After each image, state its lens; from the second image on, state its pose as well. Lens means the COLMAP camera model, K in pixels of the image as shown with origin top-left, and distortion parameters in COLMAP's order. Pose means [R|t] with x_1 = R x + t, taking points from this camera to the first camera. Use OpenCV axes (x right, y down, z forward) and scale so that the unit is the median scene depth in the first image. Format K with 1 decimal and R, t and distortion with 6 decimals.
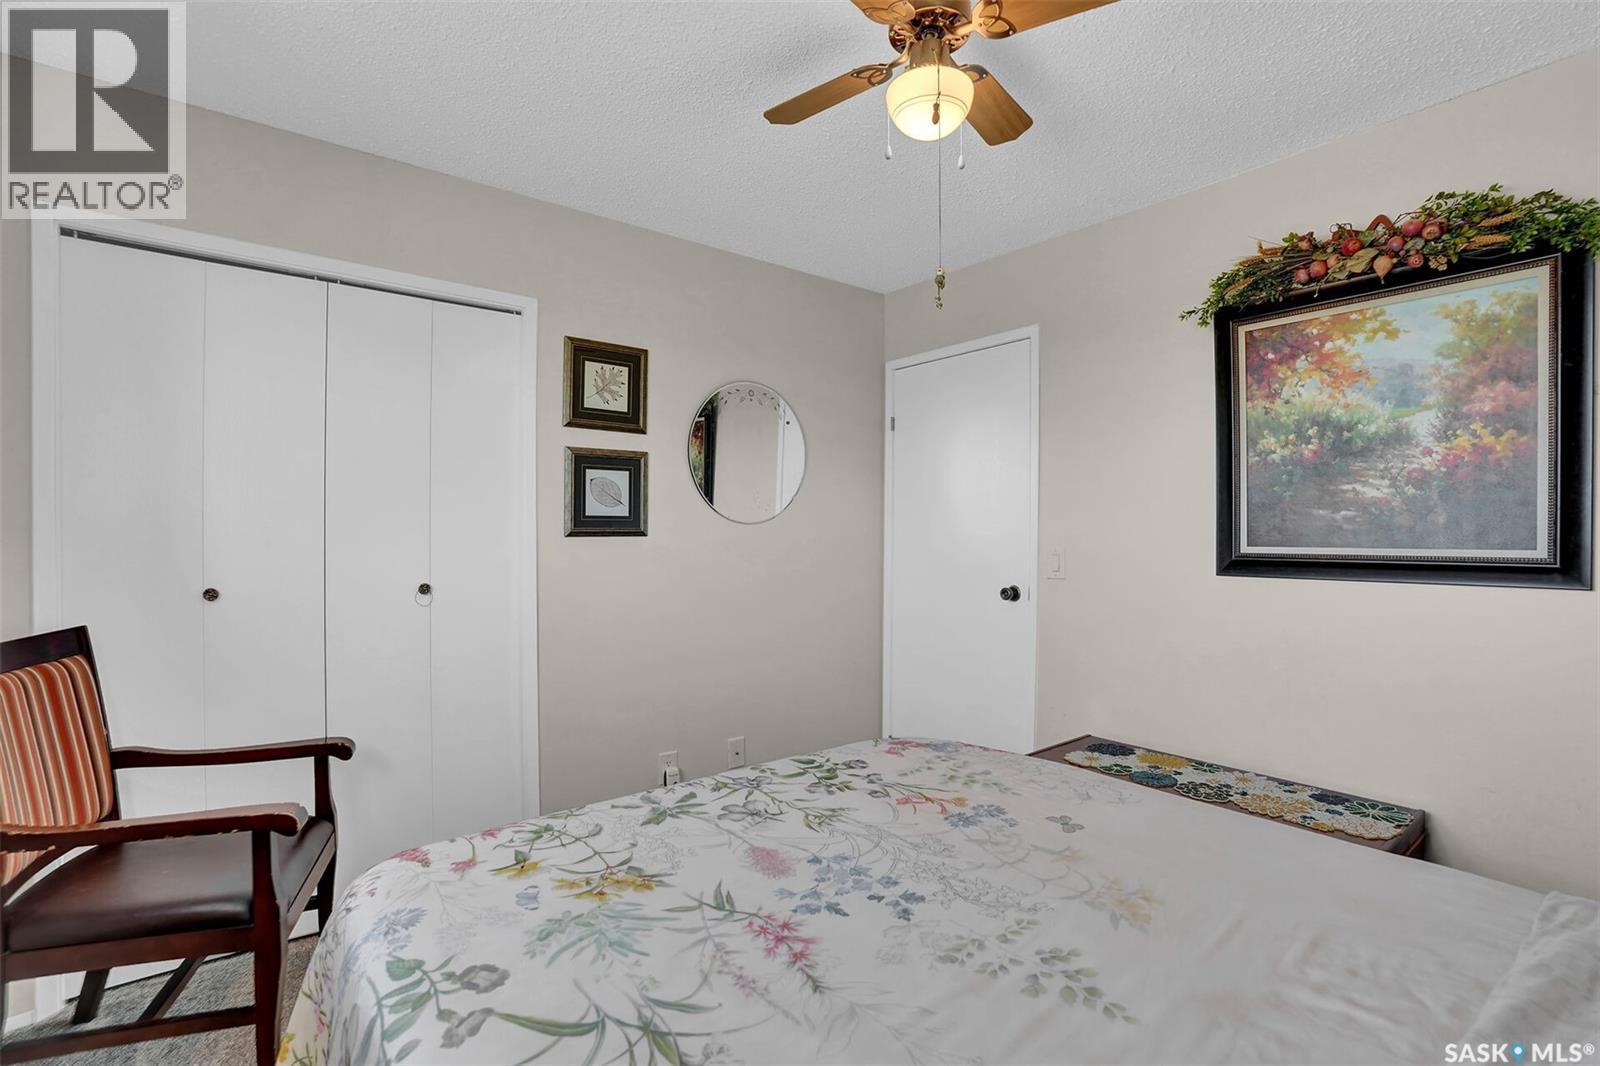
lens RADIAL K [[744.2, 0, 806.7], [0, 744.2, 543.1], [0, 0, 1]] dist [-0.044449, 0.006626]
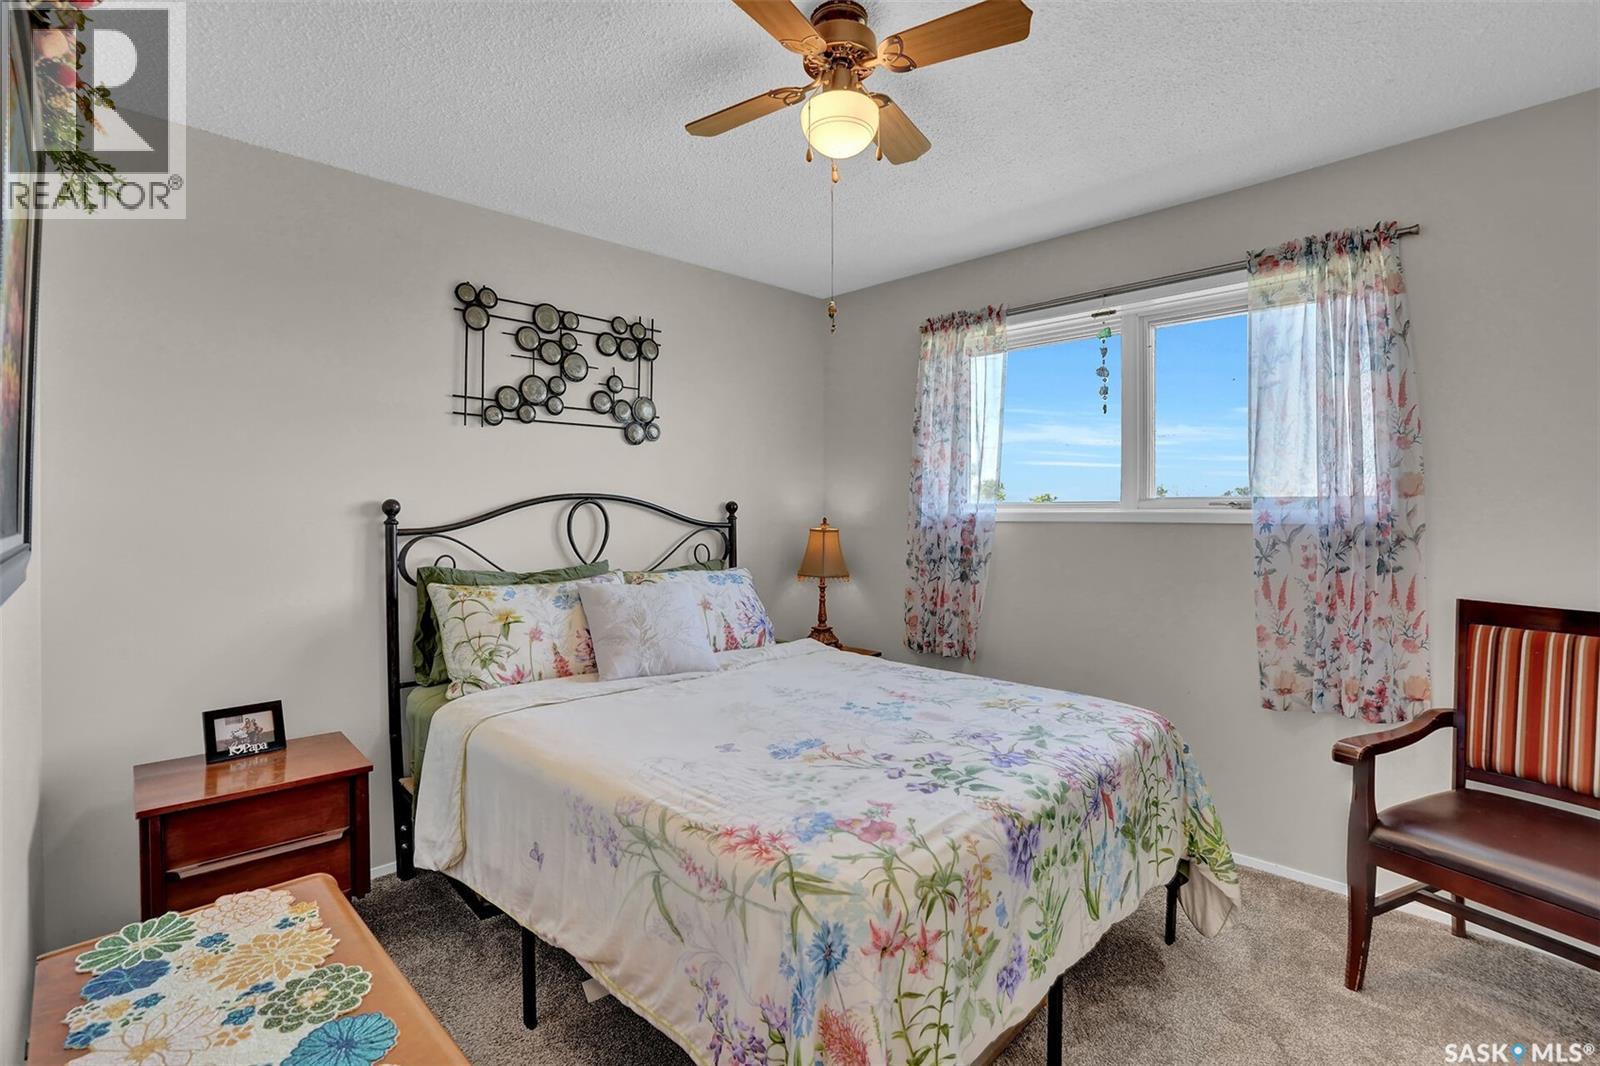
lens RADIAL K [[744.2, 0, 799.5], [0, 744.2, 532.1], [0, 0, 1]] dist [-0.044449, 0.006626]
pose [[-0.994387, -0.003169, -0.105759, 0.318819], [-0.006683, 0.999437, 0.032885, -0.022890], [0.105595, 0.033407, -0.993848, 1.961783]]
